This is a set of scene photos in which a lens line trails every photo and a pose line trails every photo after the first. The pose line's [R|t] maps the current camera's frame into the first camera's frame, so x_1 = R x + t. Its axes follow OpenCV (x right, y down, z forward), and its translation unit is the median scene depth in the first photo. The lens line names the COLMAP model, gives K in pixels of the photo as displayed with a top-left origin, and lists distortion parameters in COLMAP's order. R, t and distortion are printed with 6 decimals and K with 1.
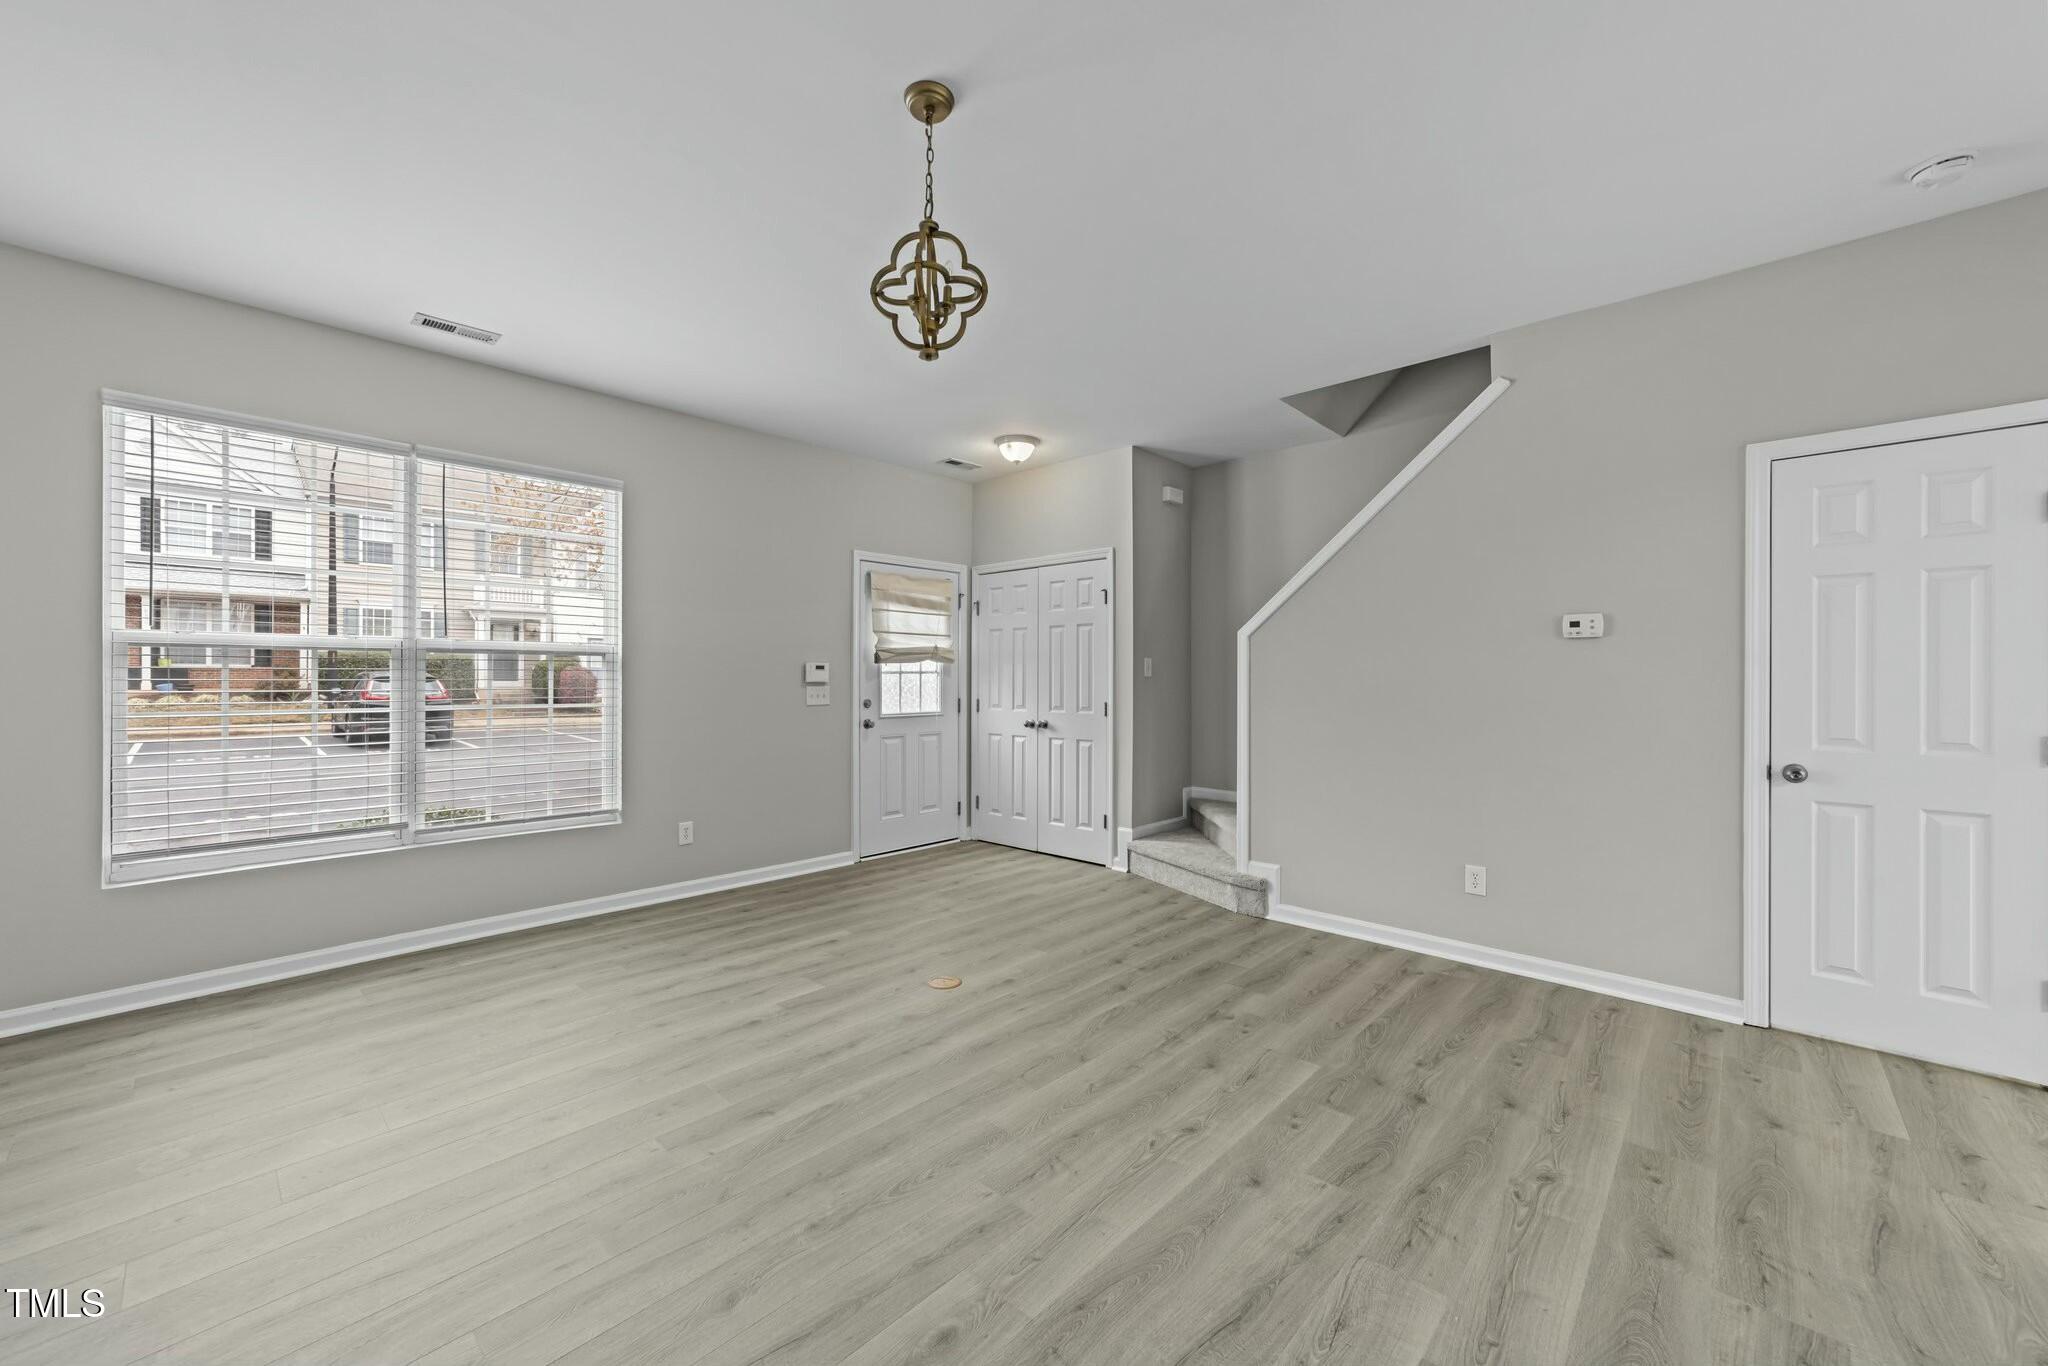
lens RADIAL K [[779.2, 0, 1024.0], [0, 779.2, 683.0], [0, 0, 1]] dist [-0.034592, 0.000037]
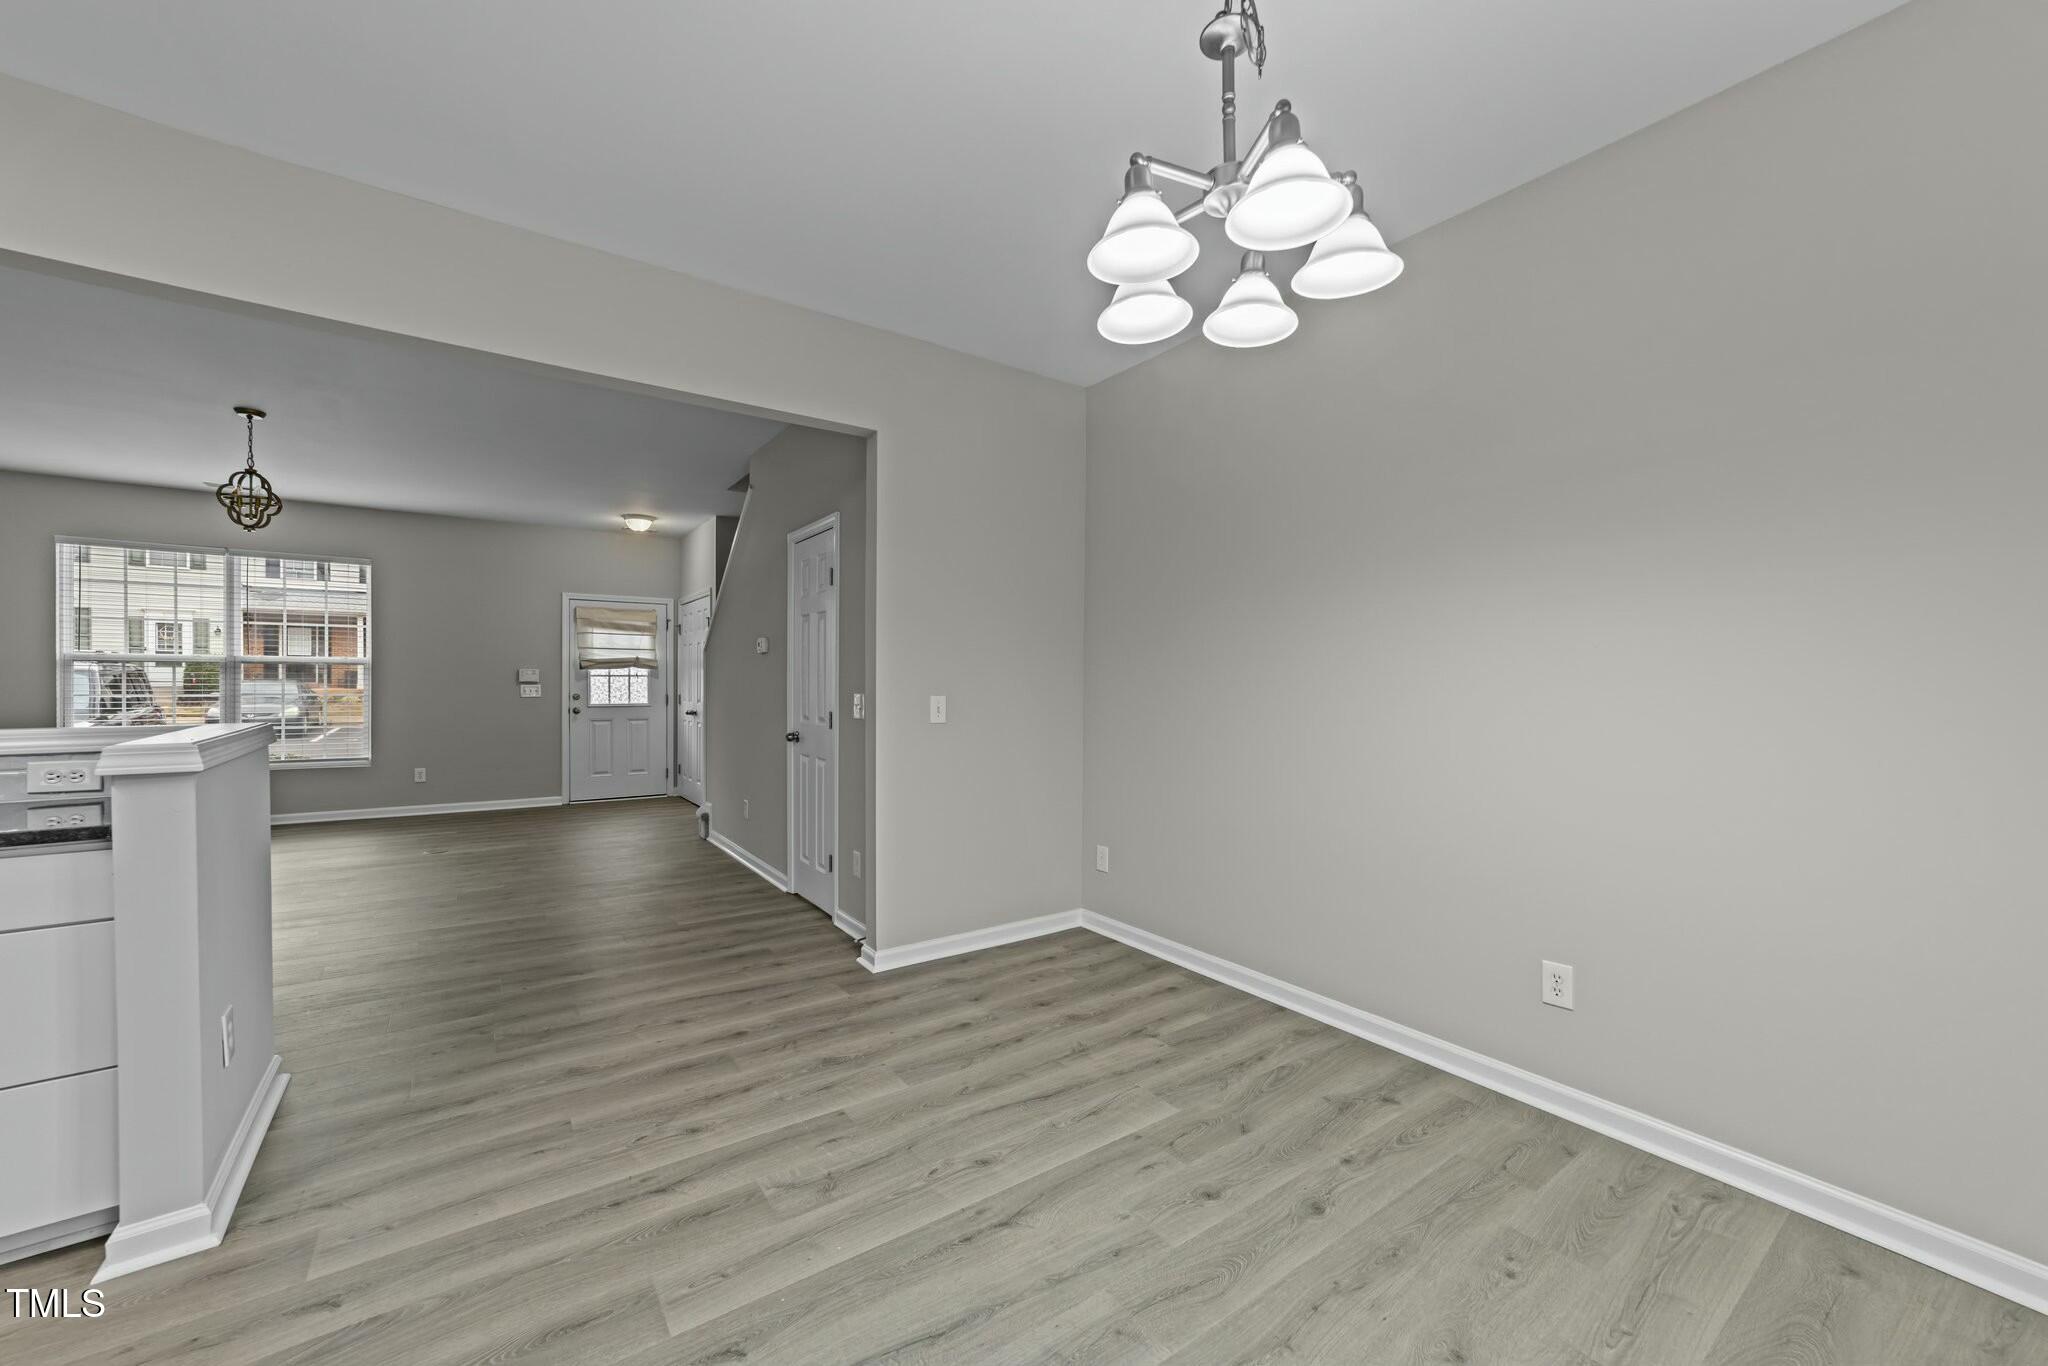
lens RADIAL K [[782.4, 0, 992.7], [0, 782.4, 689.3], [0, 0, 1]] dist [0.000277, -0.000031]
pose [[0.972912, -0.005181, -0.231118, 0.869072], [0.004176, 0.999980, -0.004836, 0.021500], [0.231138, 0.003740, 0.972914, -0.246137]]
